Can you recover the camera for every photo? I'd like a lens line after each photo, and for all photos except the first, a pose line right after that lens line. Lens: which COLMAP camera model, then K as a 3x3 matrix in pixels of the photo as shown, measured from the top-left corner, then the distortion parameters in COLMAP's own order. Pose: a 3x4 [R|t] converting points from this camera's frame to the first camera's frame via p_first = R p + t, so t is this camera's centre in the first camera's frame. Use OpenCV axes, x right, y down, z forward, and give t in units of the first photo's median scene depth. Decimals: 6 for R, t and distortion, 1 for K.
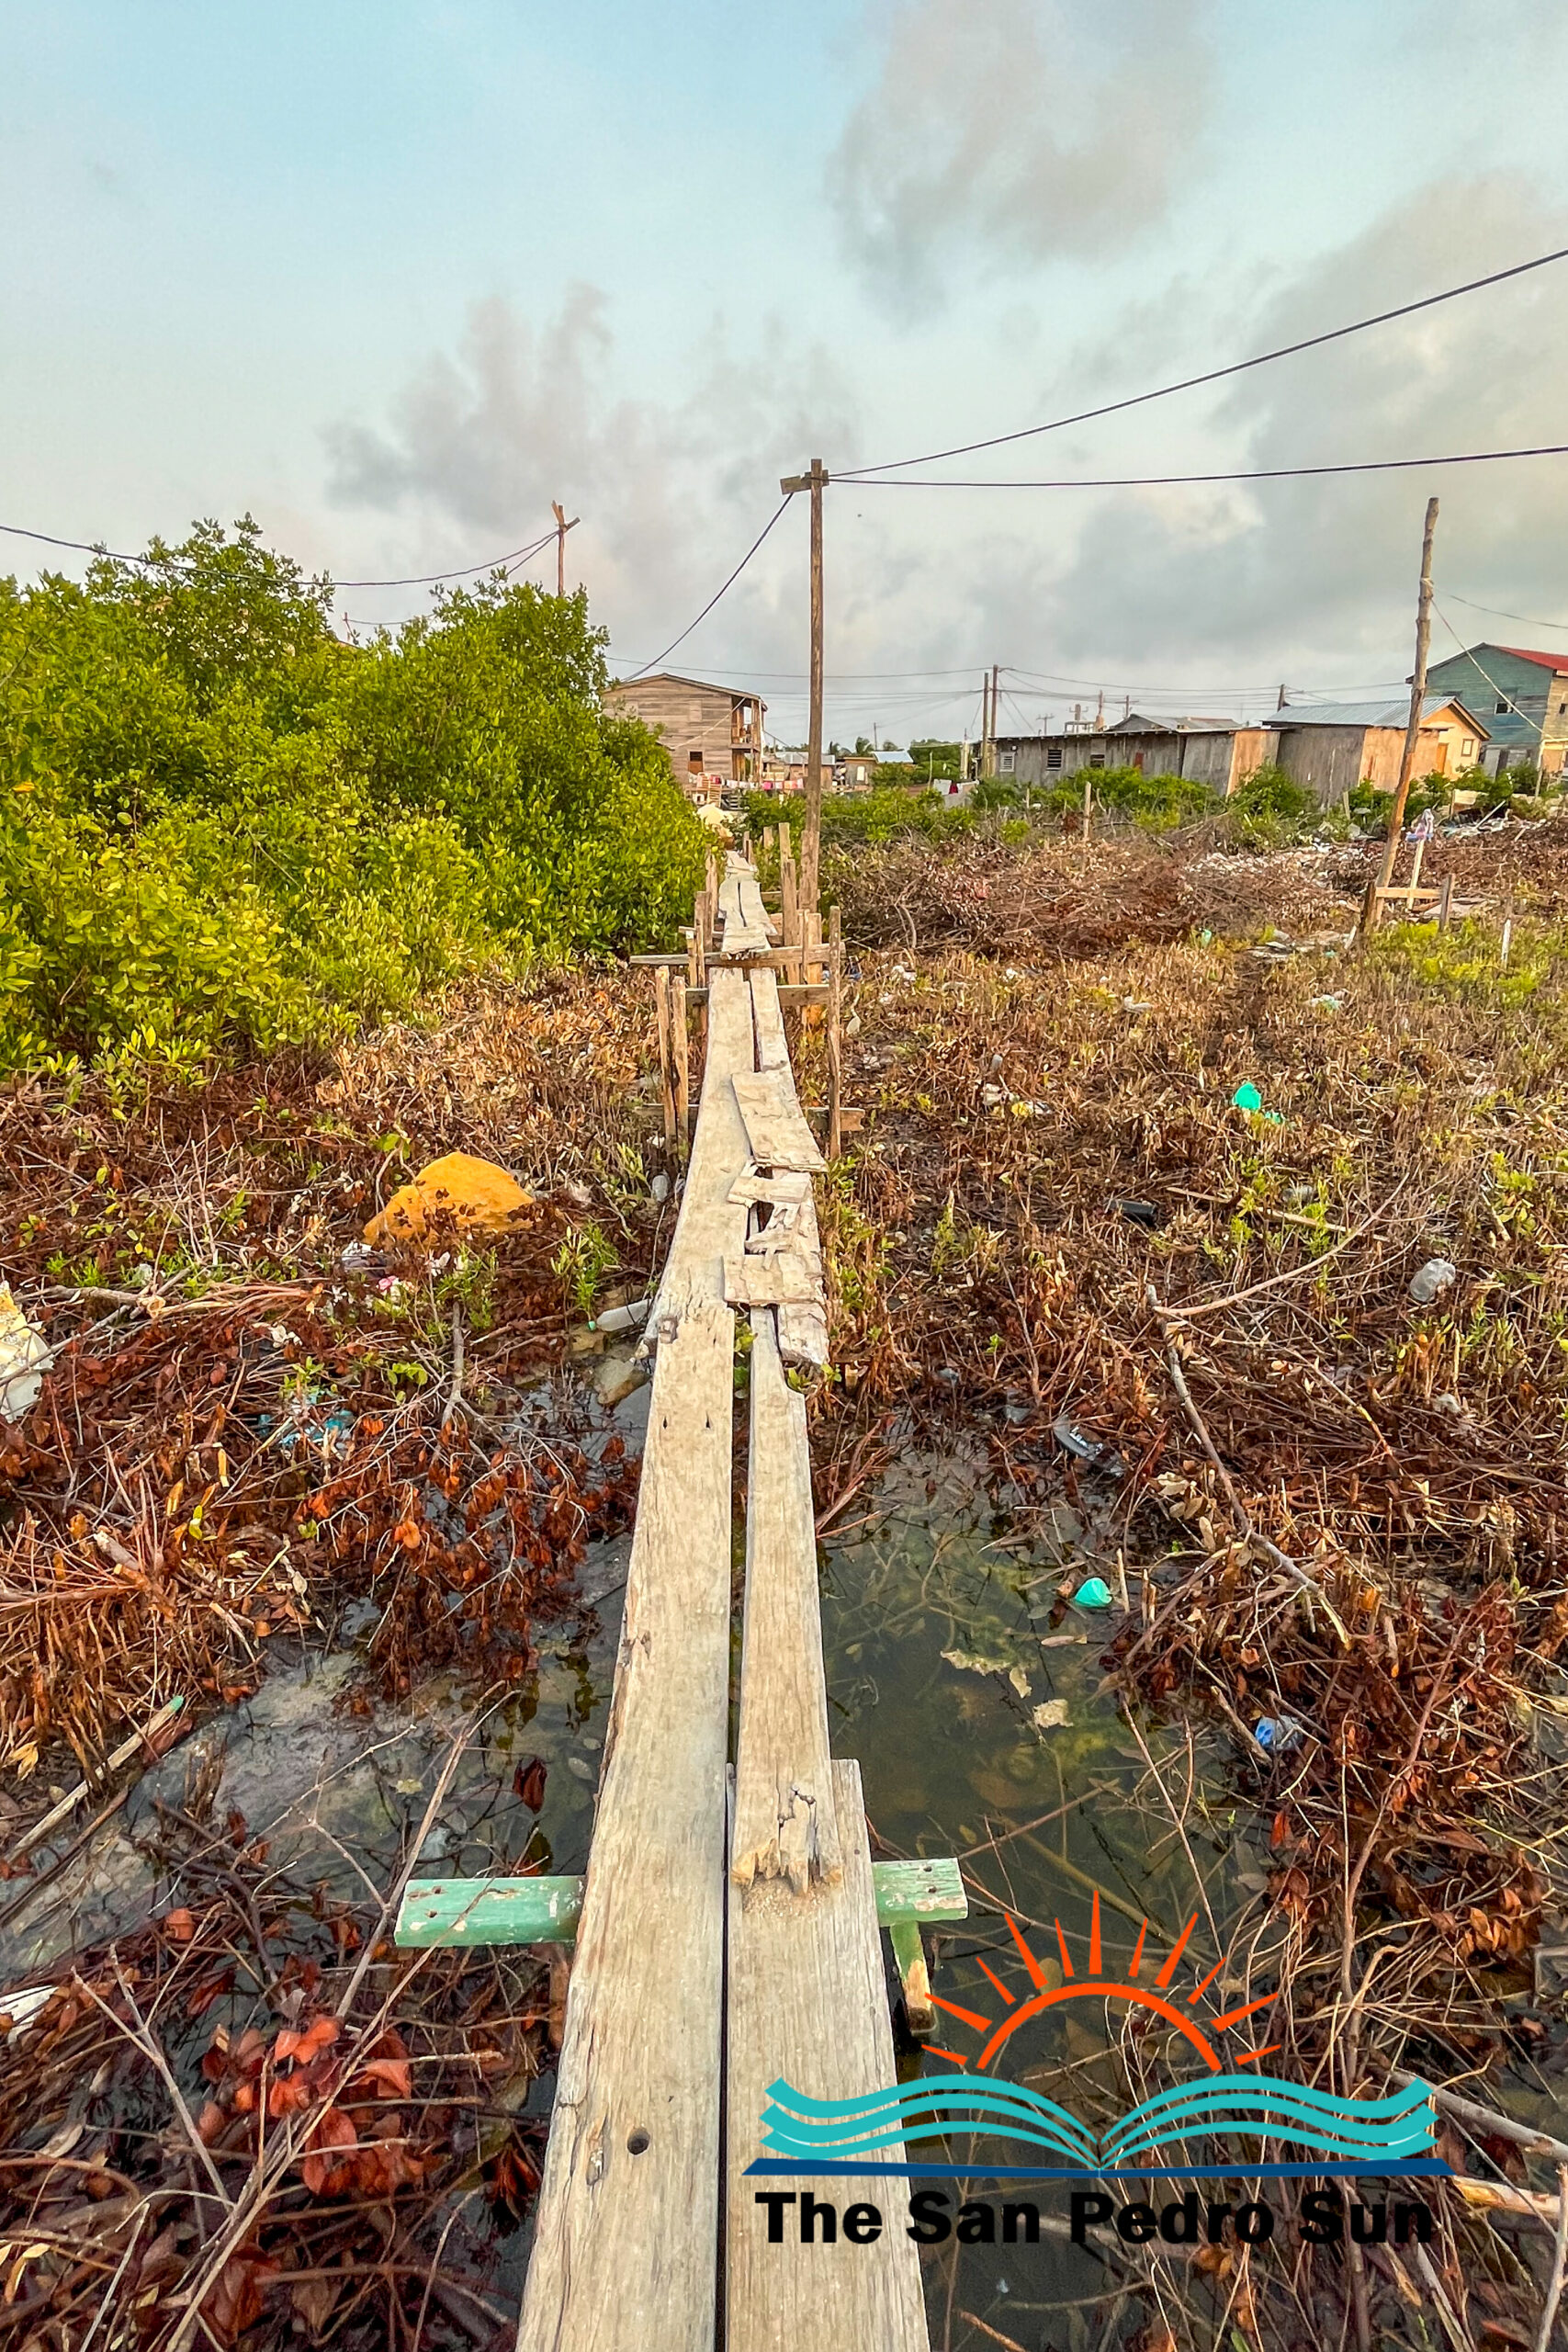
lens RADIAL K [[1132.0, 0, 784.0], [0, 1132.0, 1176.0], [0, 0, 1]] dist [0.000820, 0.000075]
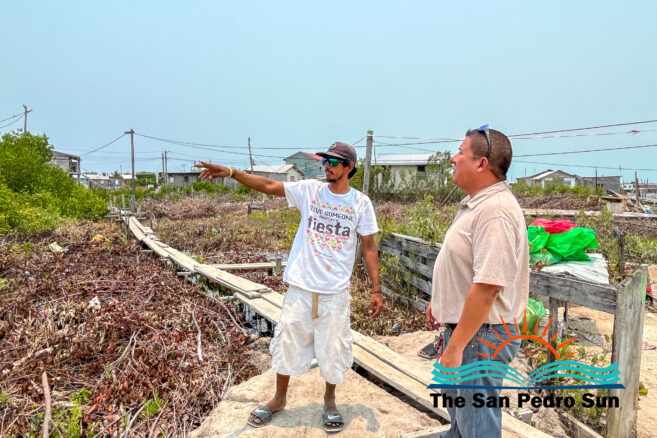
lens RADIAL K [[431.4, 0, 328.5], [0, 431.4, 219.0], [0, 0, 1]] dist [-0.004200, 0.000539]
pose [[0.862487, -0.033092, 0.504997, -0.058381], [0.160834, 0.964051, -0.211516, 0.101654], [-0.479843, 0.263650, 0.836803, -0.290780]]
